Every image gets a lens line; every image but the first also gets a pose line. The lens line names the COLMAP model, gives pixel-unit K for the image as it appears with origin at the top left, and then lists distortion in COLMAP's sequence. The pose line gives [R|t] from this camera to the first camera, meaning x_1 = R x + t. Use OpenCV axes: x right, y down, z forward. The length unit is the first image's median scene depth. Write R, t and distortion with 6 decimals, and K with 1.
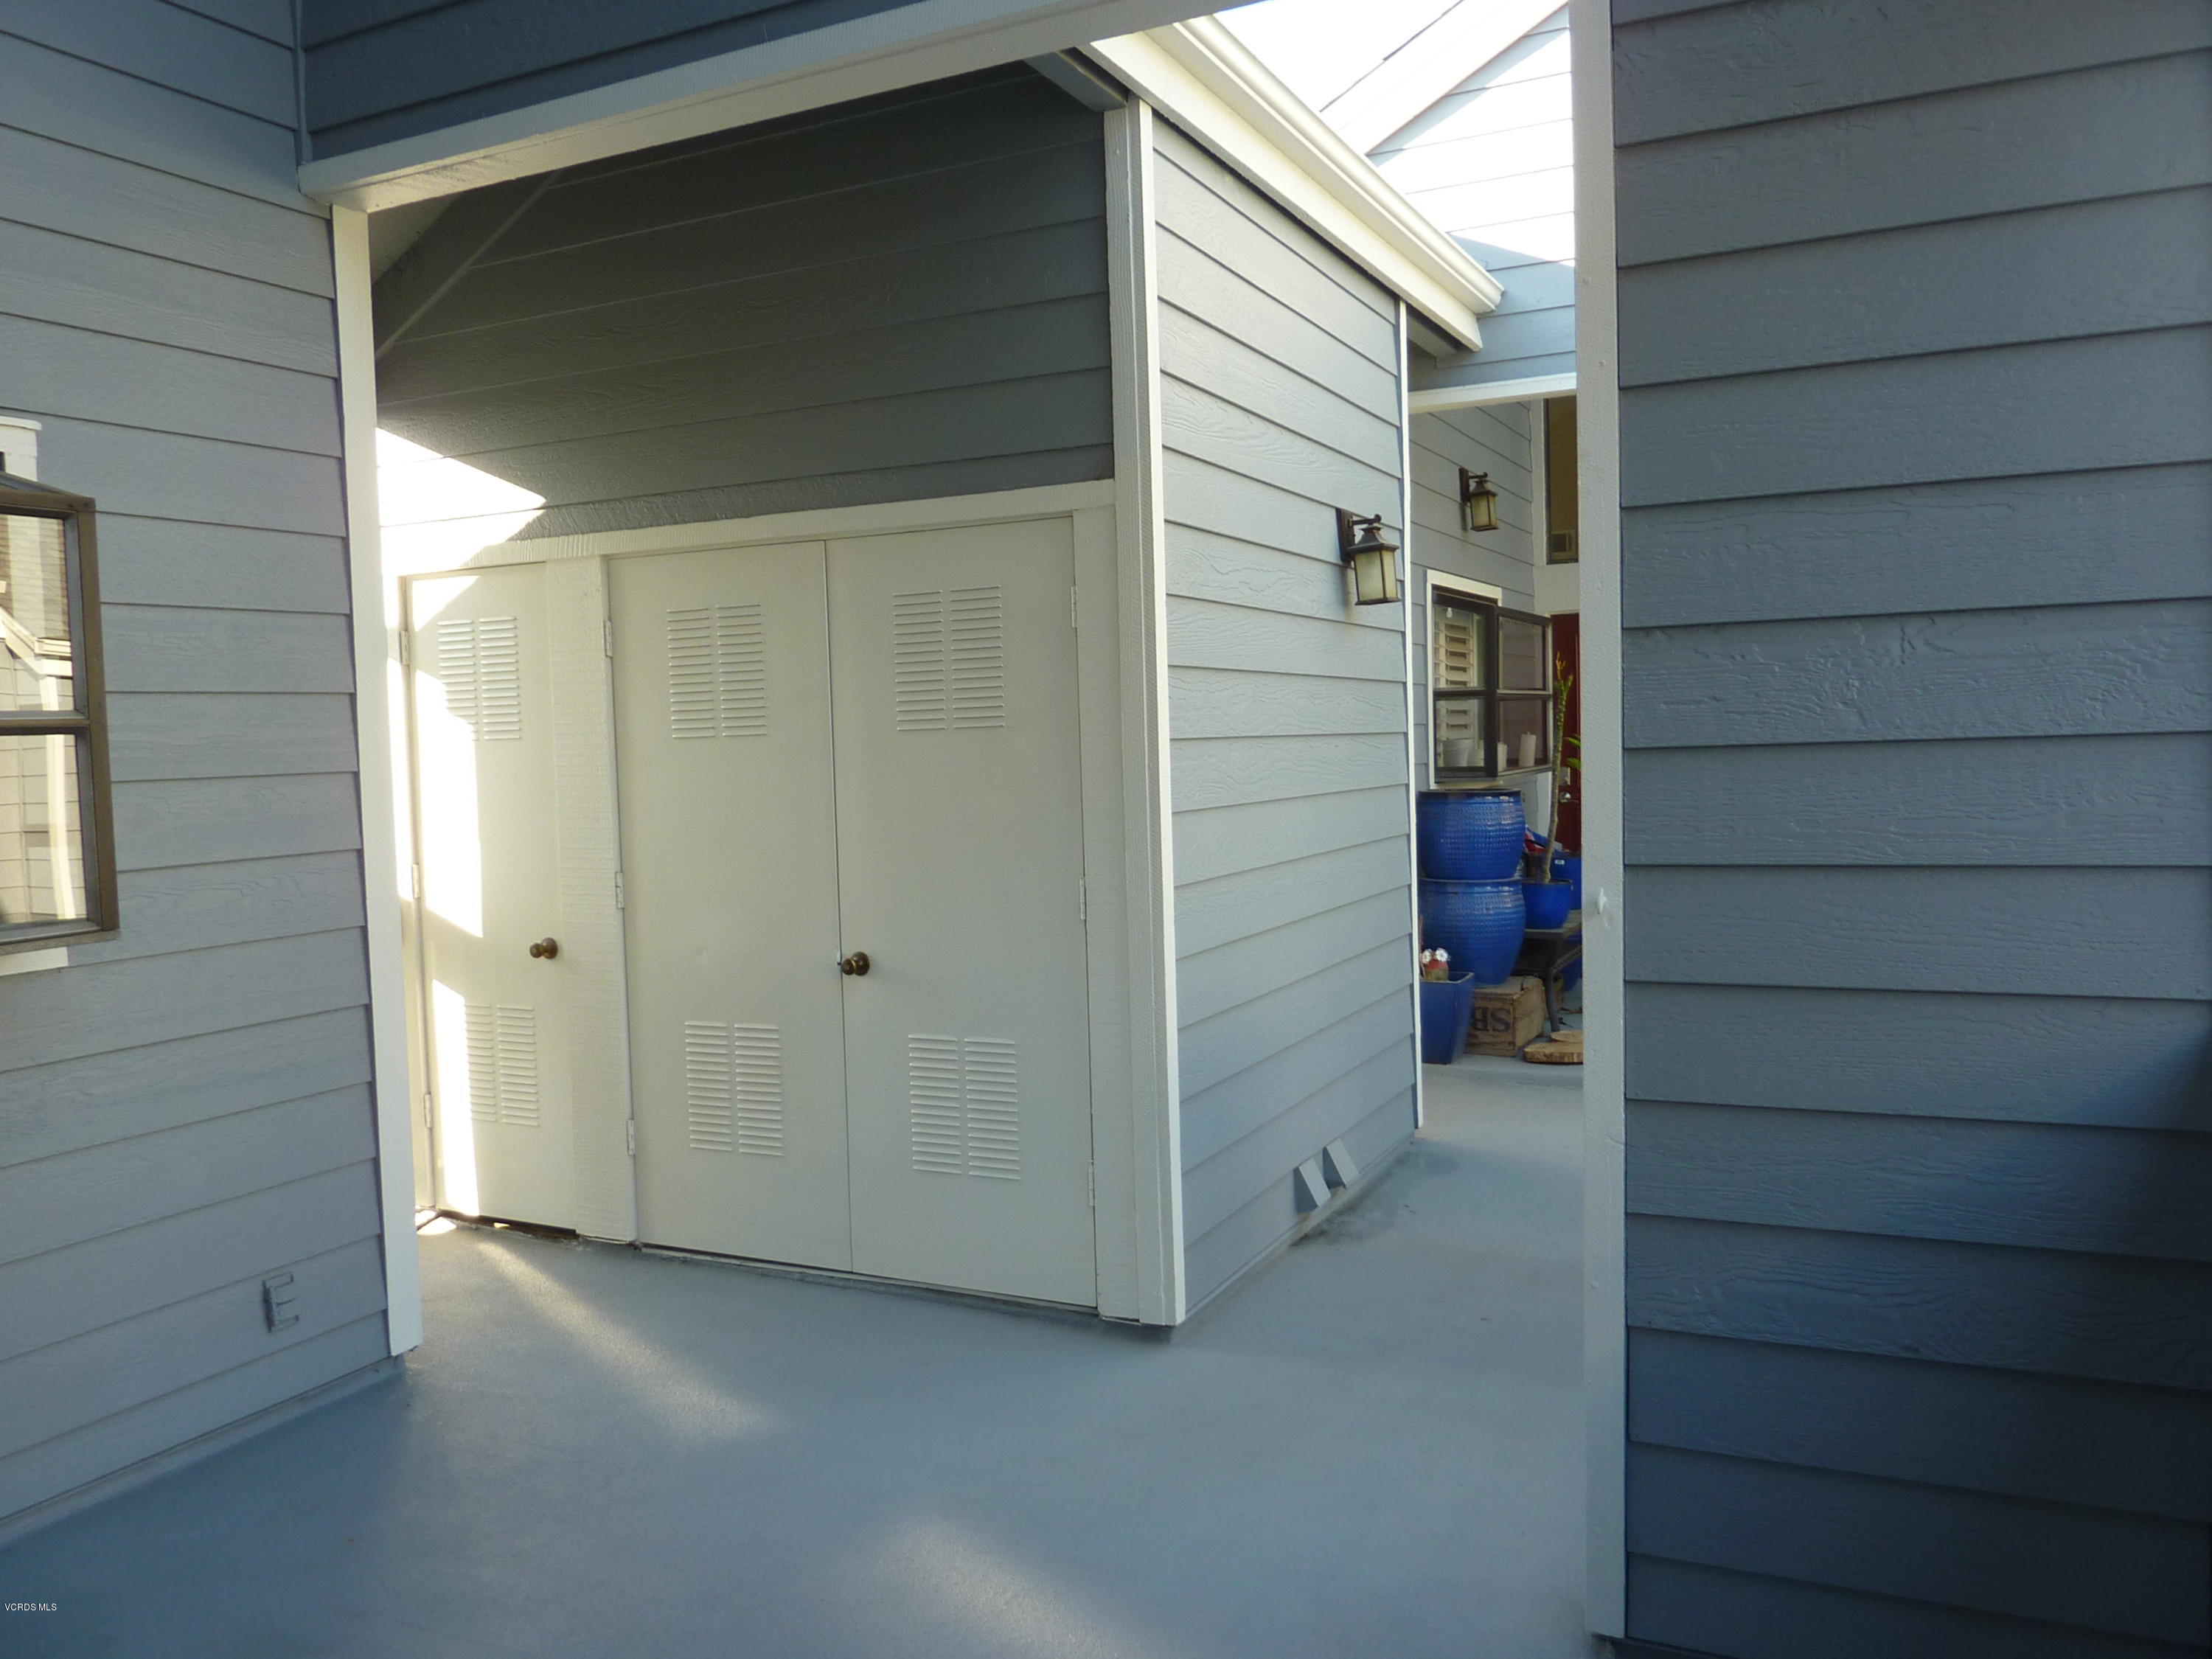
lens RADIAL K [[1788.5, 0, 1104.6], [0, 1788.5, 821.9], [0, 0, 1]] dist [-0.005234, -0.006667]
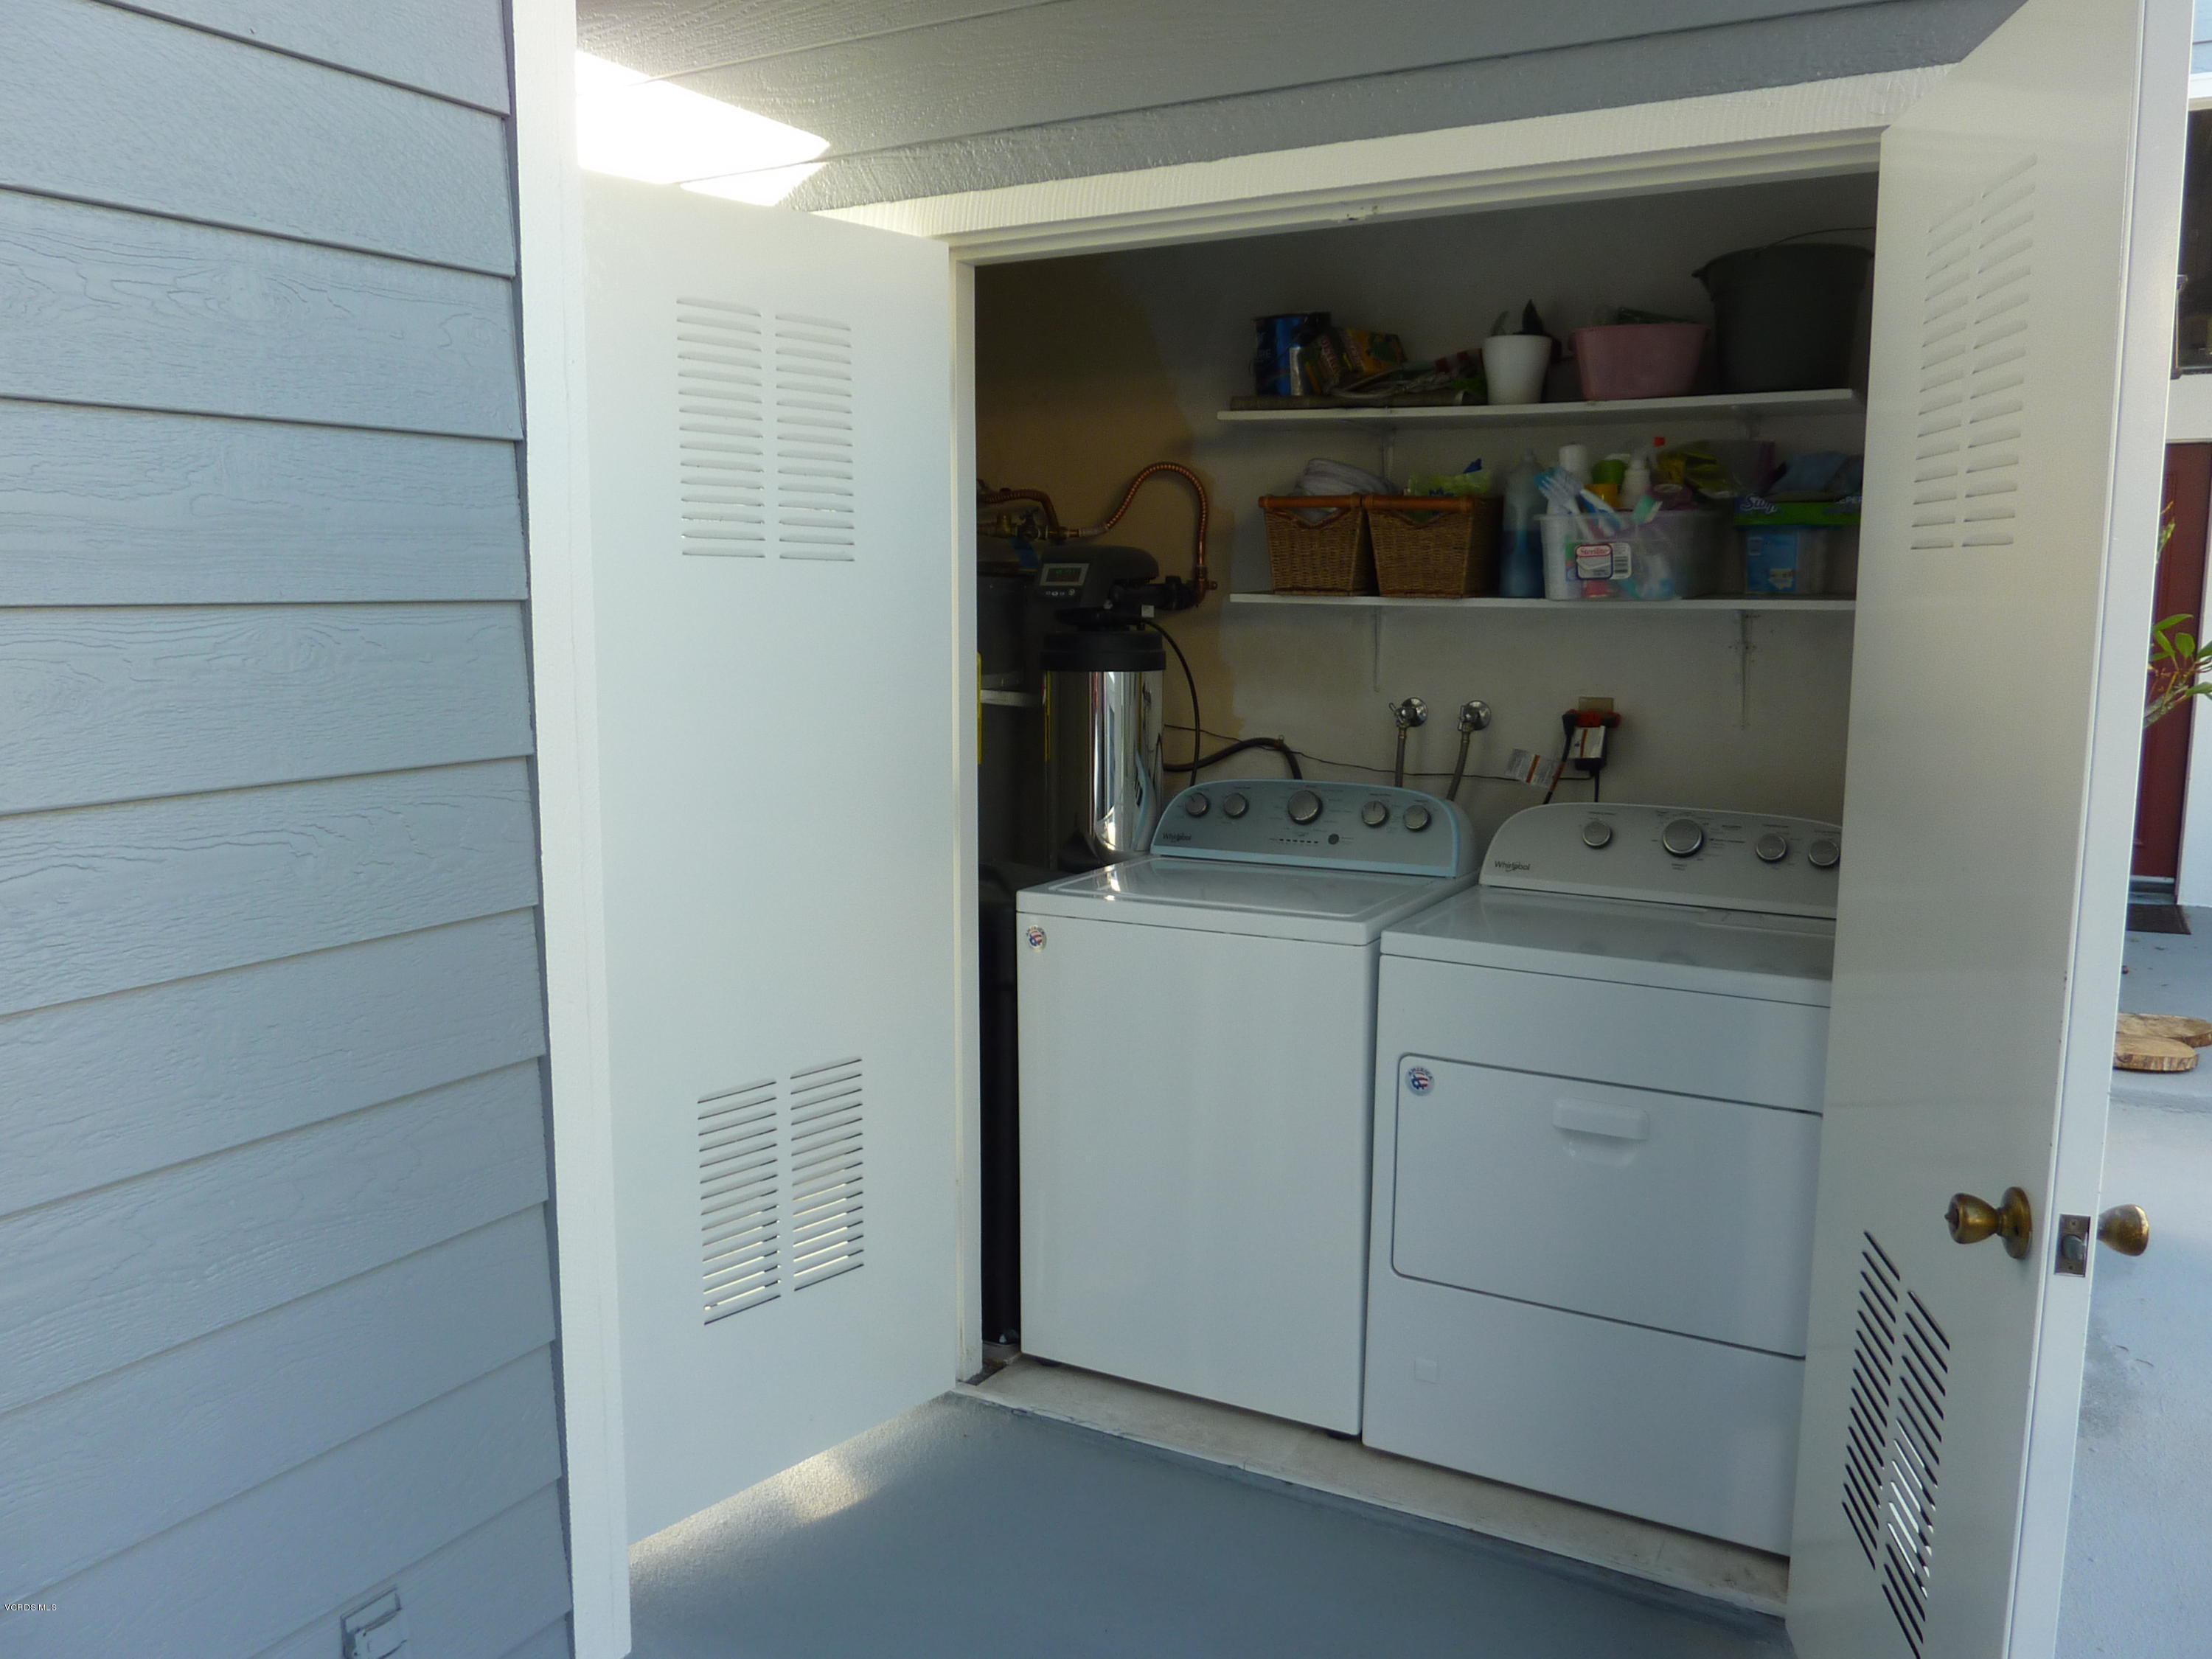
lens RADIAL K [[1696.0, 0, 1099.0], [0, 1696.0, 818.7], [0, 0, 1]] dist [-0.010211, -0.019232]
pose [[0.996351, 0.056013, -0.064392, -0.189215], [-0.047952, 0.991549, 0.120547, -0.028215], [0.070600, -0.117019, 0.990617, 0.449648]]
